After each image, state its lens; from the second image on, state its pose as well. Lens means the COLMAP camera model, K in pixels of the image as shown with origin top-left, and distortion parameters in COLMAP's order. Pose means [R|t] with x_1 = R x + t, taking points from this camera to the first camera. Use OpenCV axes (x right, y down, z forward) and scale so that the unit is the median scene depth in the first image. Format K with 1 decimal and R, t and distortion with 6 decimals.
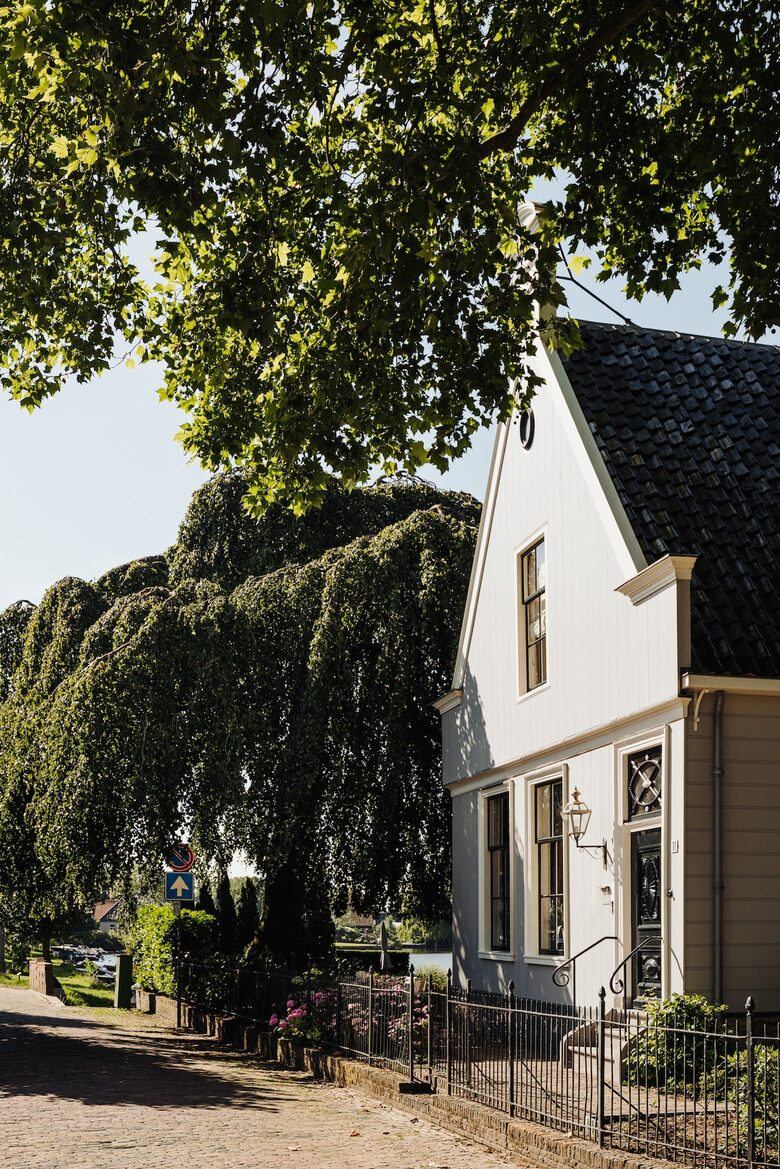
lens RADIAL K [[2667.7, 0, 390.0], [0, 2667.7, 584.5], [0, 0, 1]] dist [0.014170, 0.098537]
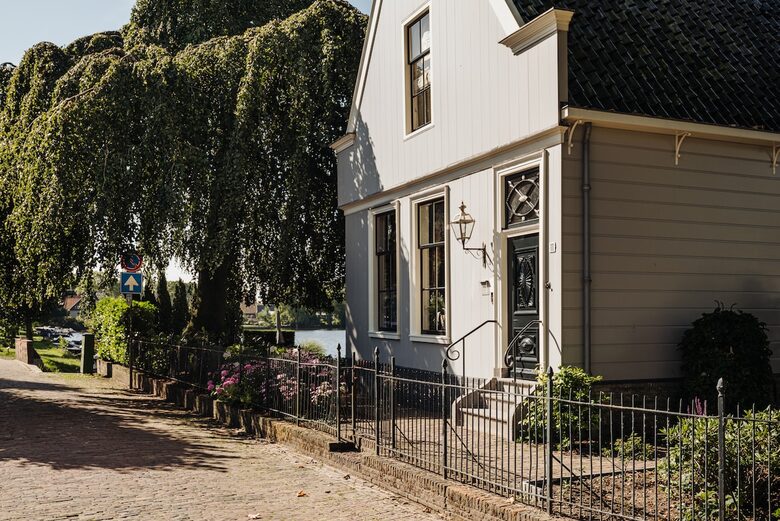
lens RADIAL K [[1078.6, 0, 390.0], [0, 1078.6, 260.5], [0, 0, 1]] dist [-0.000119, 0.013655]
pose [[0.984210, 0.008336, 0.176808, -0.050731], [-0.021787, 0.997000, 0.074272, 0.063748], [-0.175659, -0.076951, 0.981439, 0.486057]]
